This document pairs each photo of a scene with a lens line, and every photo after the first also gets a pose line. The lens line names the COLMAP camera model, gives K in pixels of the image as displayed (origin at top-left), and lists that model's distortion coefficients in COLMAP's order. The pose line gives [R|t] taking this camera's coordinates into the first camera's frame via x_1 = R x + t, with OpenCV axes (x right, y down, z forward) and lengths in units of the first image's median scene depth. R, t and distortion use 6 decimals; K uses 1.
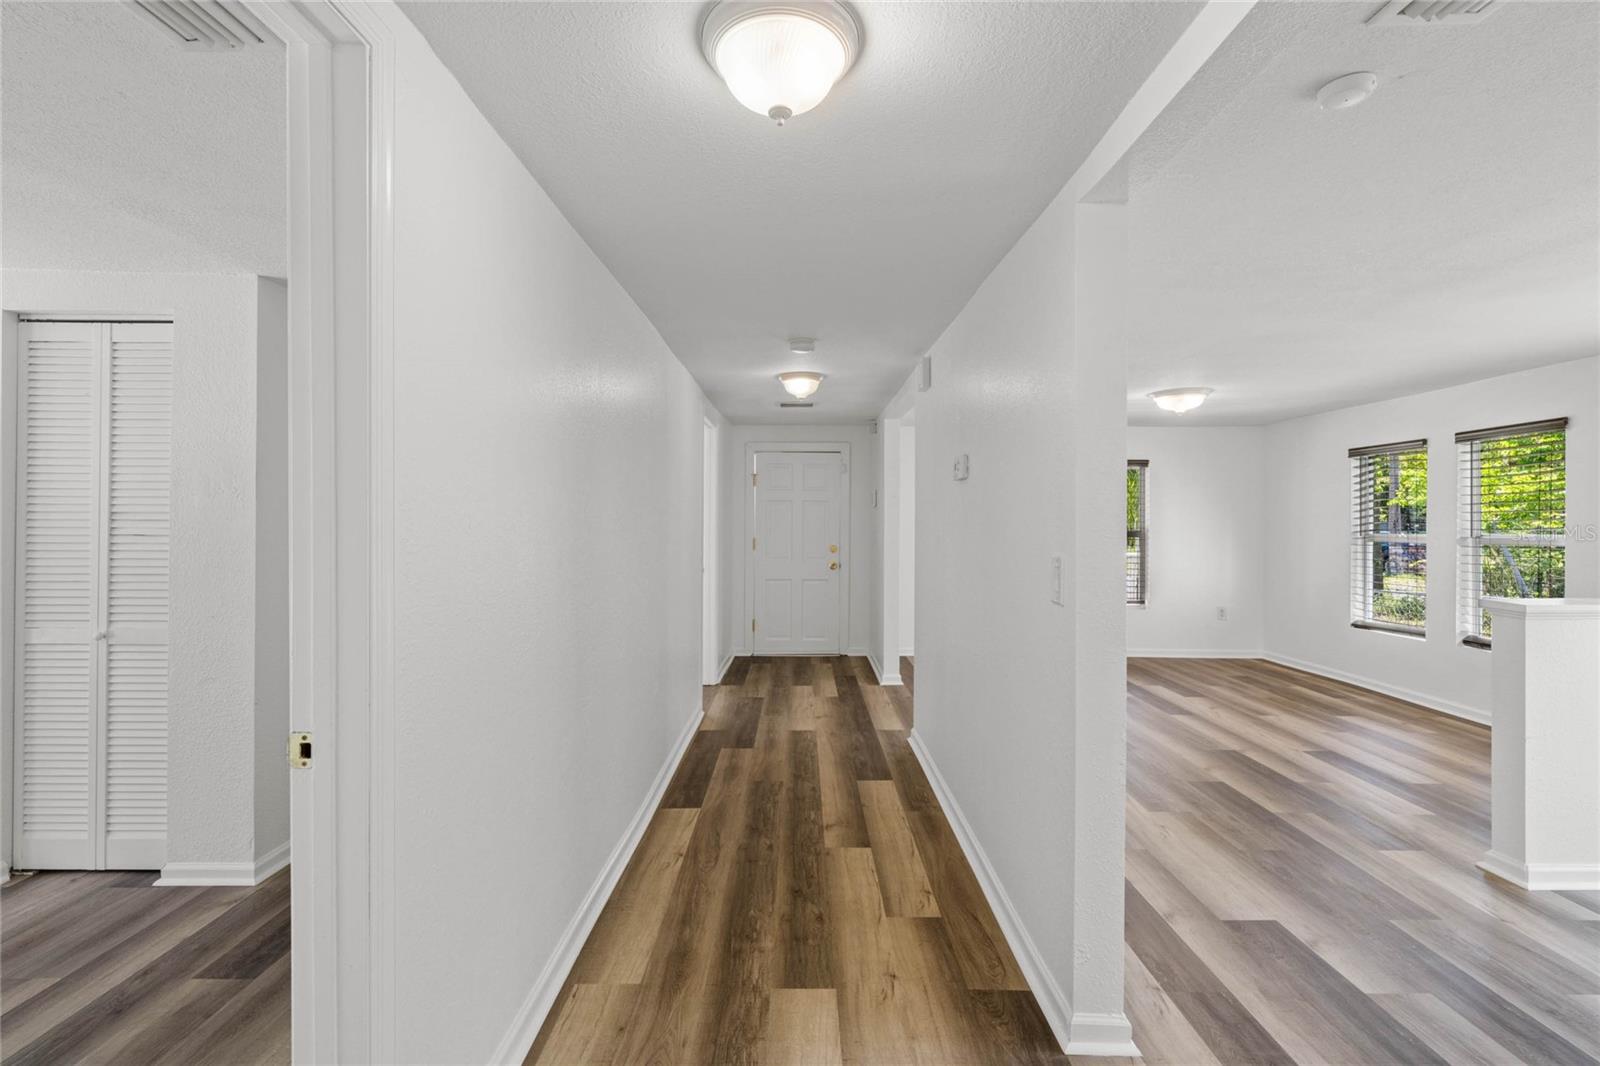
lens RADIAL K [[749.6, 0, 773.4], [0, 749.6, 522.9], [0, 0, 1]] dist [0.004067, 0.000947]
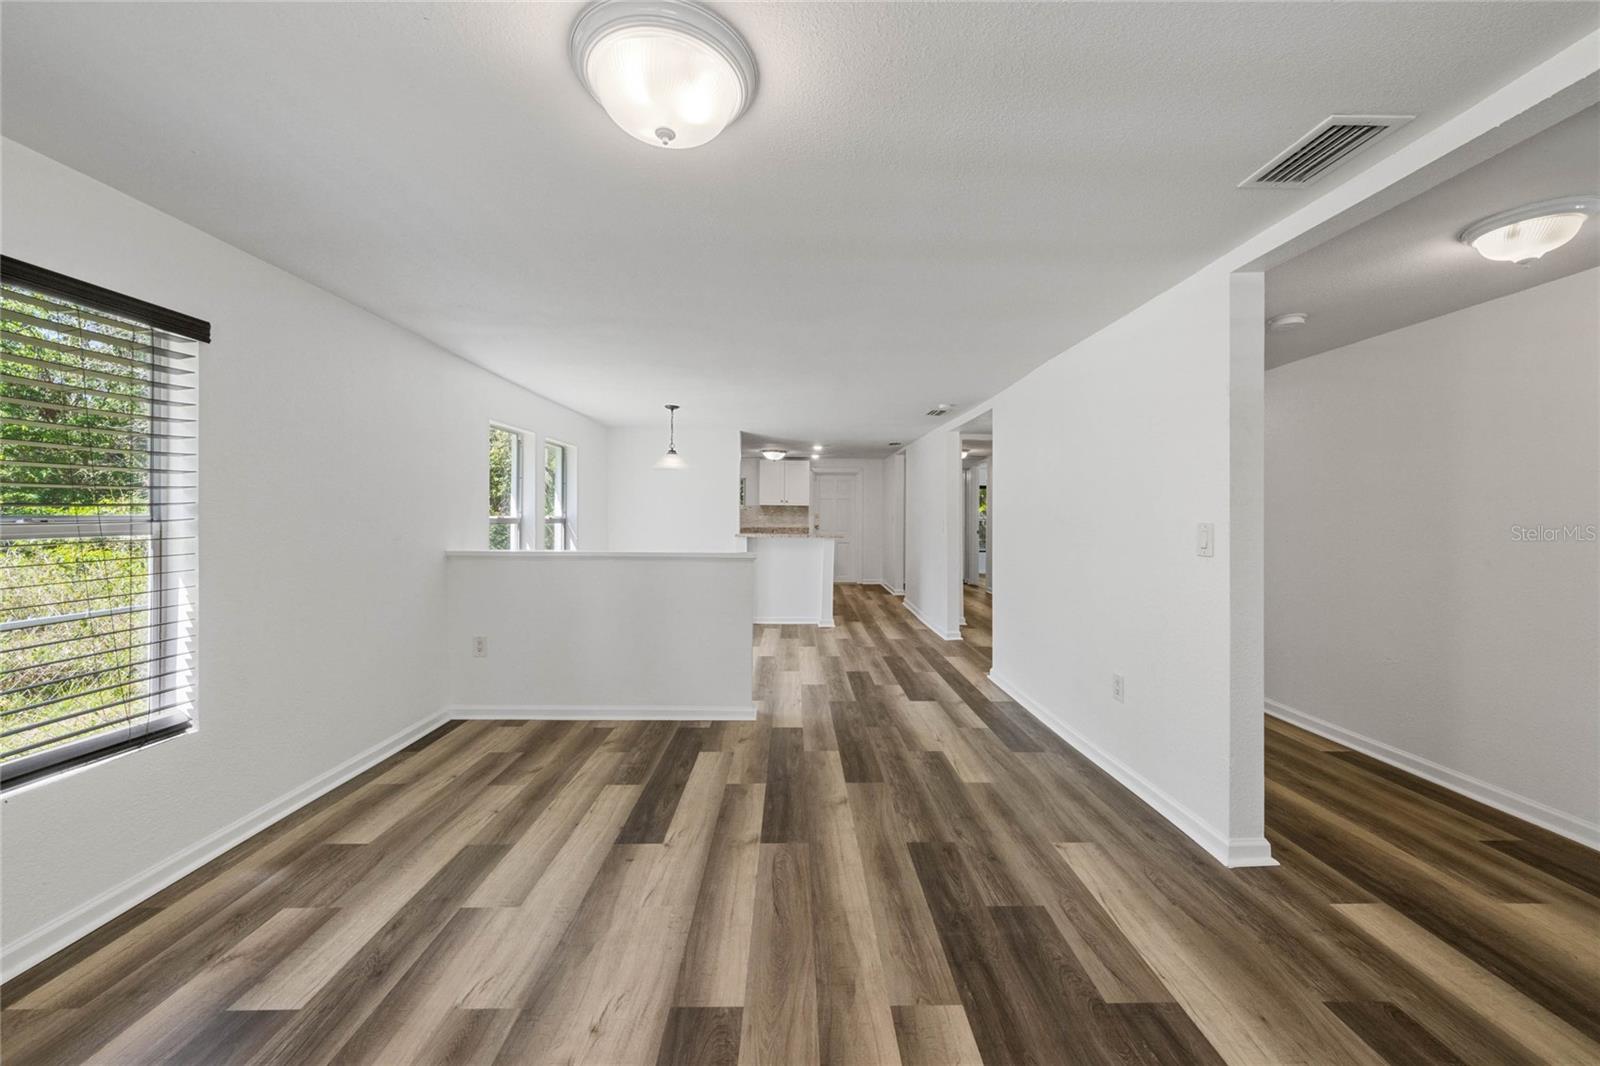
lens RADIAL K [[590.1, 0, 794.6], [0, 590.1, 513.0], [0, 0, 1]] dist [0.000357, -0.000141]
pose [[-0.999586, -0.005970, -0.028139, 0.522838], [-0.005820, 0.999968, -0.005419, 0.013583], [0.028170, -0.005253, -0.999589, 1.320264]]
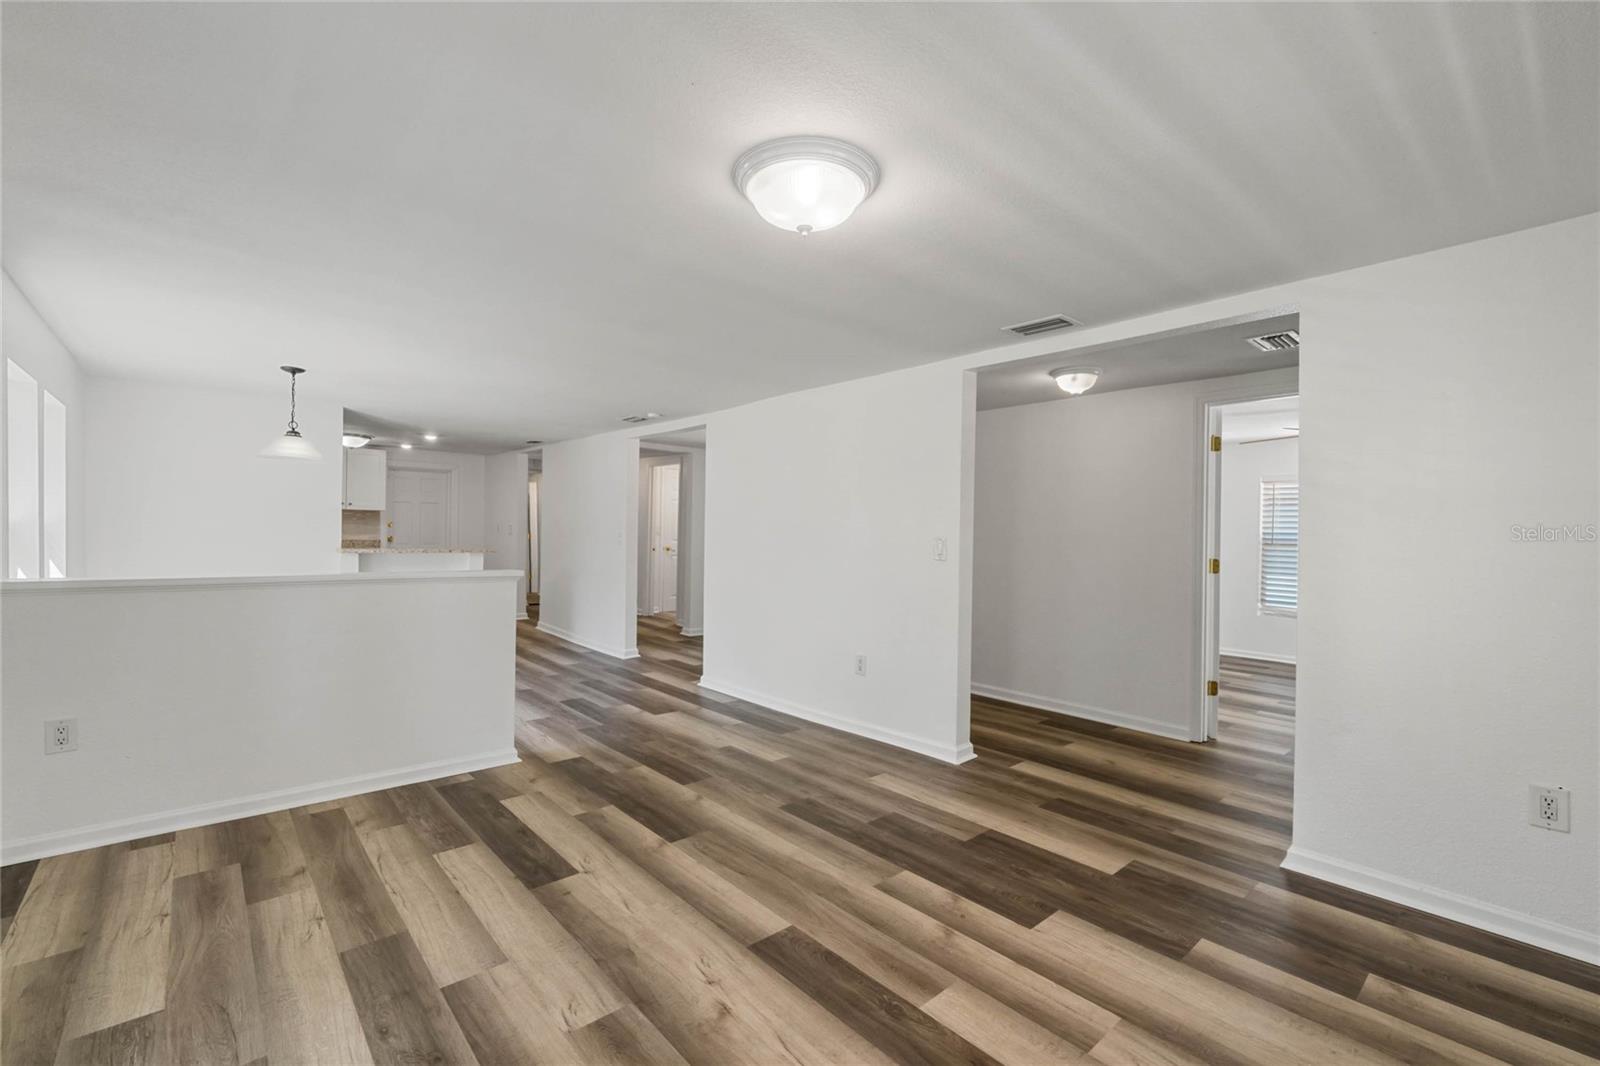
lens RADIAL K [[693.7, 0, 806.3], [0, 693.7, 535.0], [0, 0, 1]] dist [0.006839, -0.000336]
pose [[-0.737650, -0.009084, -0.675122, 0.830615], [-0.016483, 0.999854, 0.004555, 0.013476], [0.674982, 0.014488, -0.737692, 1.345901]]
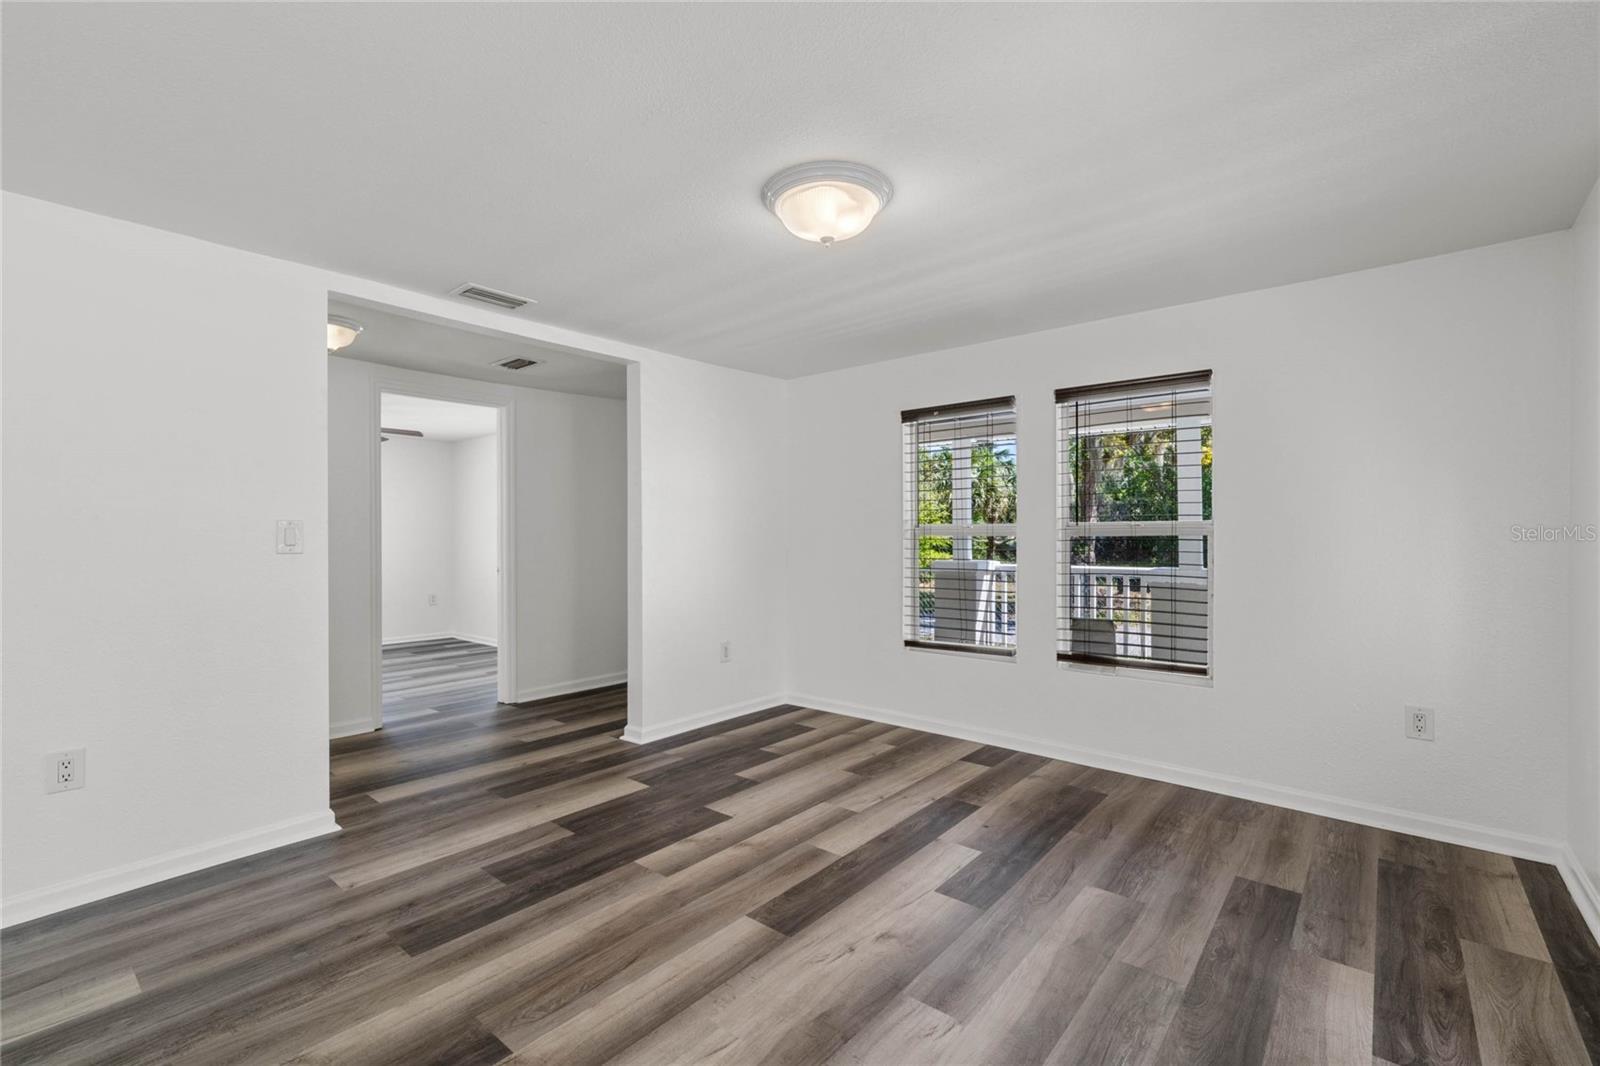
lens RADIAL K [[693.7, 0, 775.2], [0, 693.7, 539.6], [0, 0, 1]] dist [0.006839, -0.000336]
pose [[0.759507, 0.000550, -0.650499, 0.833208], [0.001070, 0.999997, 0.002095, 0.027760], [0.650498, -0.002288, 0.759505, 0.705415]]
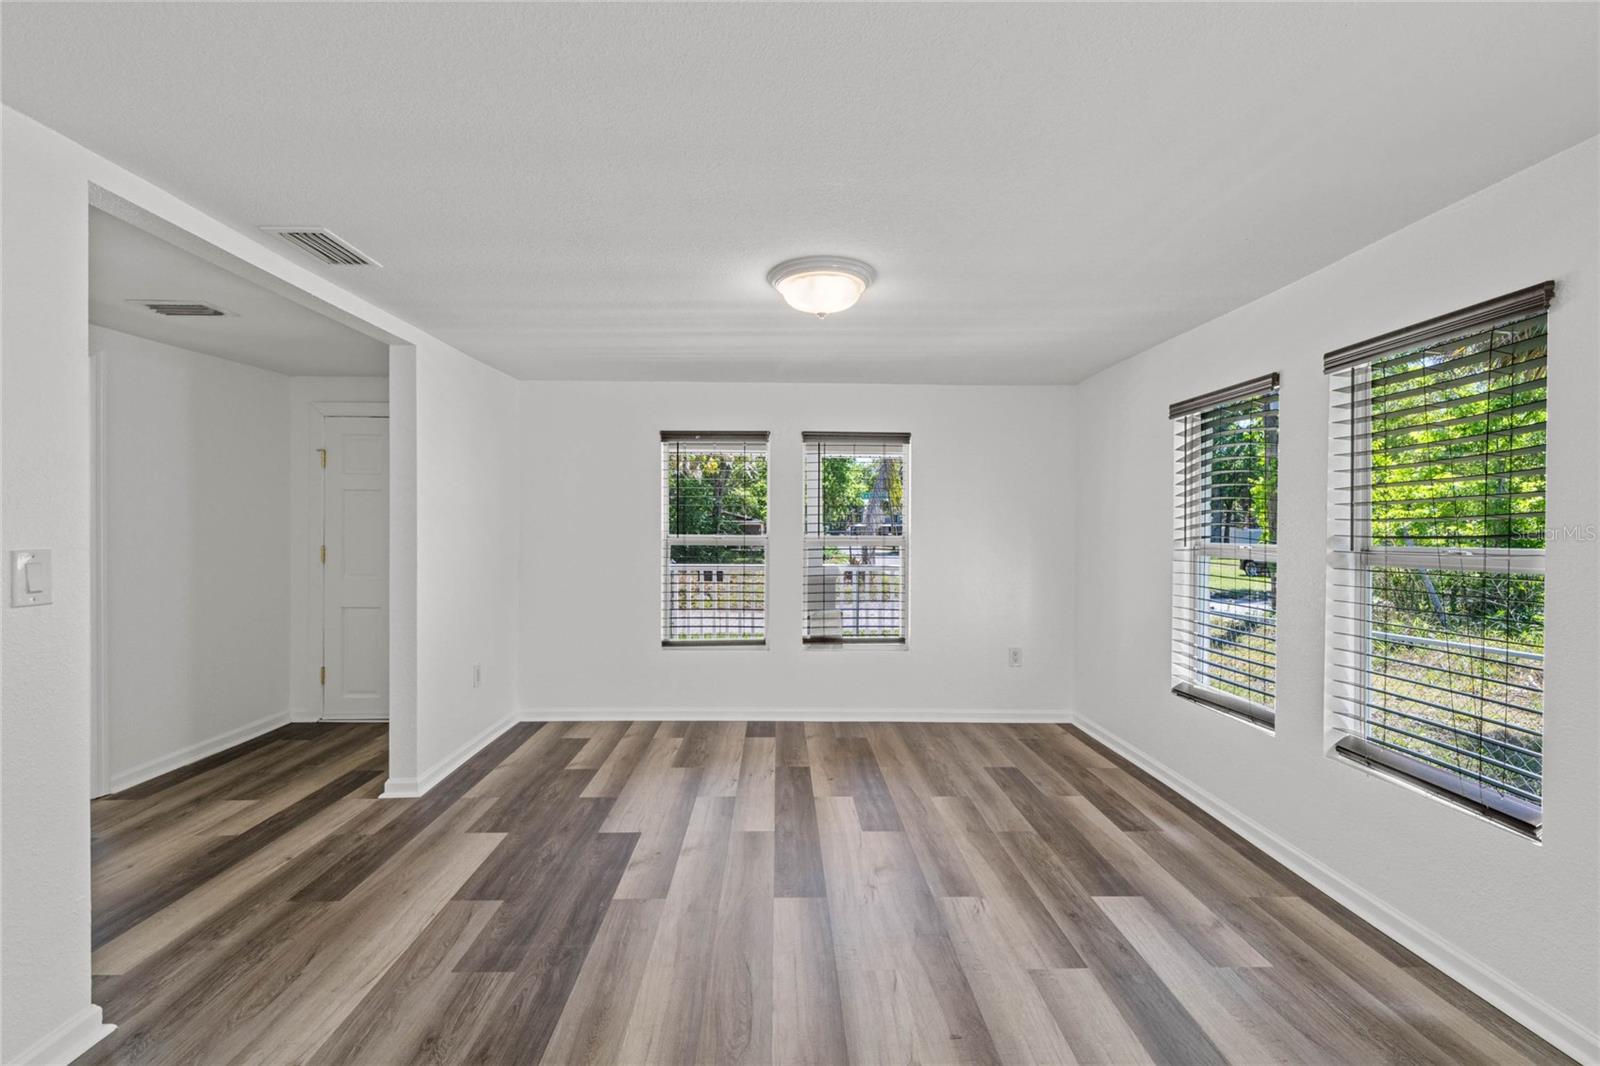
lens RADIAL K [[693.7, 0, 774.5], [0, 693.7, 528.7], [0, 0, 1]] dist [0.006839, -0.000336]
pose [[0.999713, 0.005036, 0.023439, 0.526750], [-0.005046, 0.999987, 0.000373, 0.005500], [-0.023437, -0.000491, 0.999725, 0.537860]]
